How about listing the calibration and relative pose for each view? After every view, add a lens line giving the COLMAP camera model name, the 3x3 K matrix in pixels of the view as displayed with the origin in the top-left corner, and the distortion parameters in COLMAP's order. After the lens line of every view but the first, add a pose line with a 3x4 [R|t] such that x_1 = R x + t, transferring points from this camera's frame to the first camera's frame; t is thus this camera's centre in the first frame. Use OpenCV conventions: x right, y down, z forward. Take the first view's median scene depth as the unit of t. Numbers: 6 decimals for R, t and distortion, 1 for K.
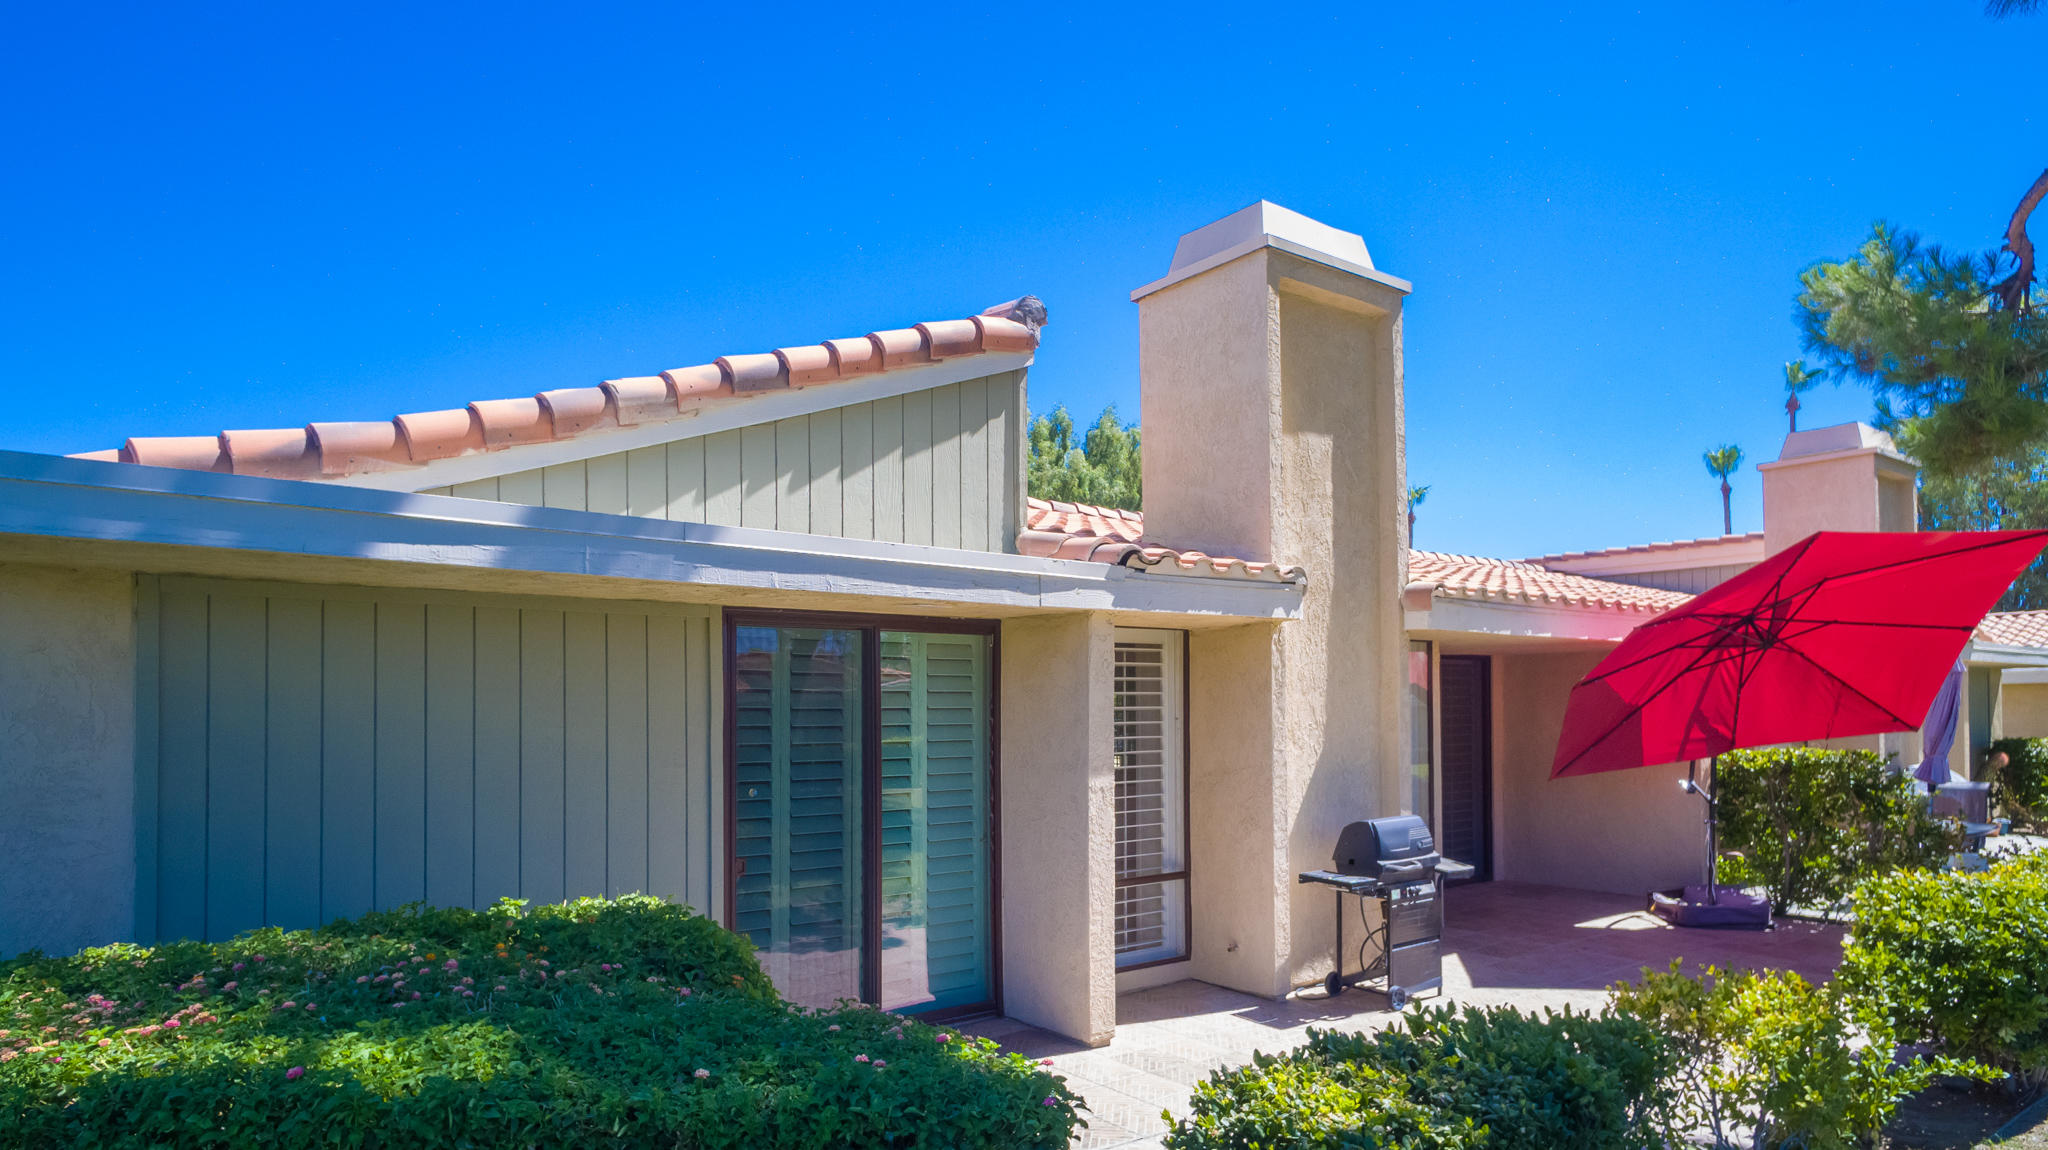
lens RADIAL K [[1186.2, 0, 1061.8], [0, 1186.2, 692.9], [0, 0, 1]] dist [0.017186, 0.000432]
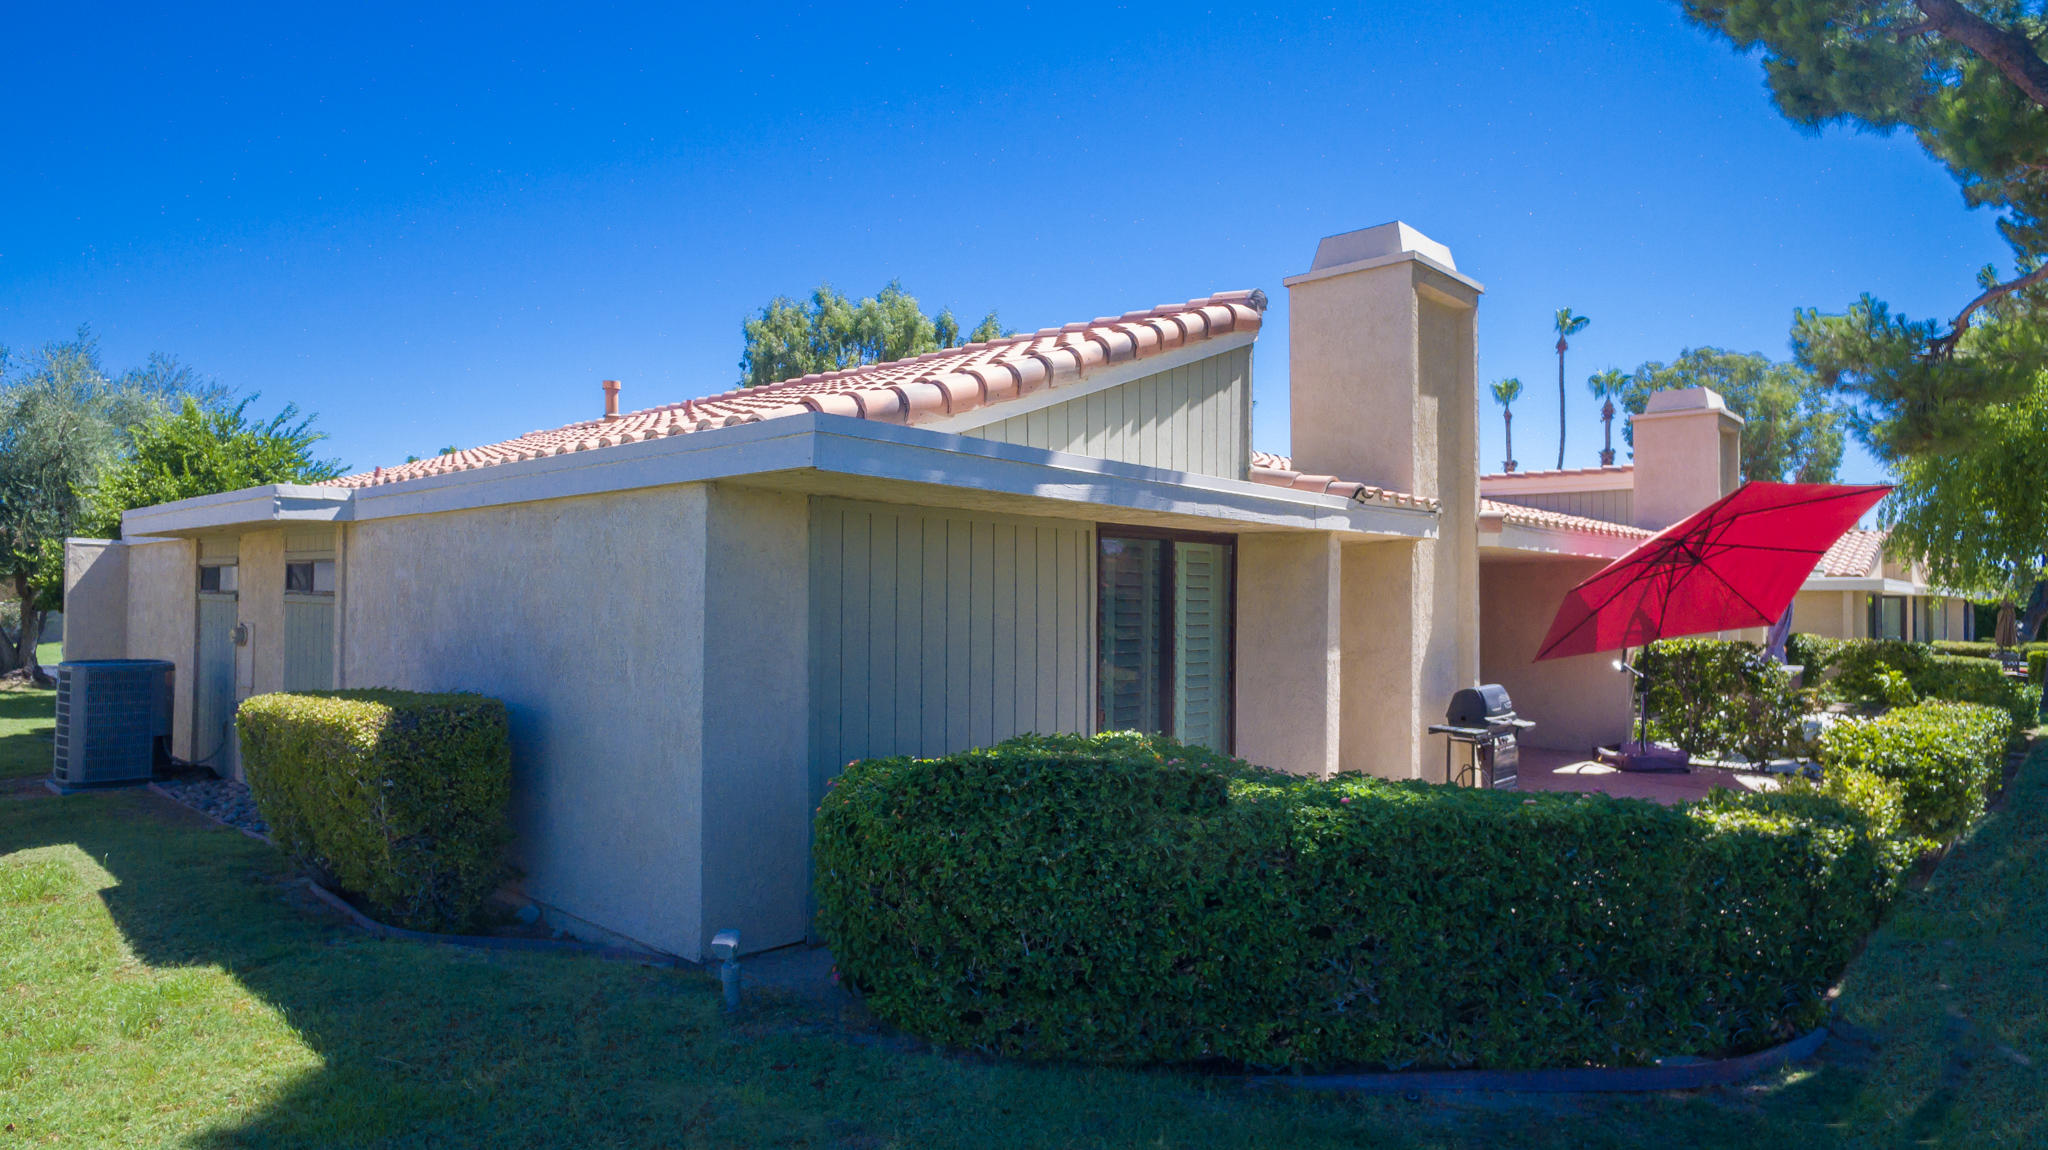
lens RADIAL K [[1186.2, 0, 1018.8], [0, 1186.2, 581.8], [0, 0, 1]] dist [0.017186, 0.000432]
pose [[0.984519, 0.020130, 0.174118, -0.488729], [-0.020642, 0.999786, 0.001129, -0.004422], [-0.174058, -0.004706, 0.984724, -0.242725]]
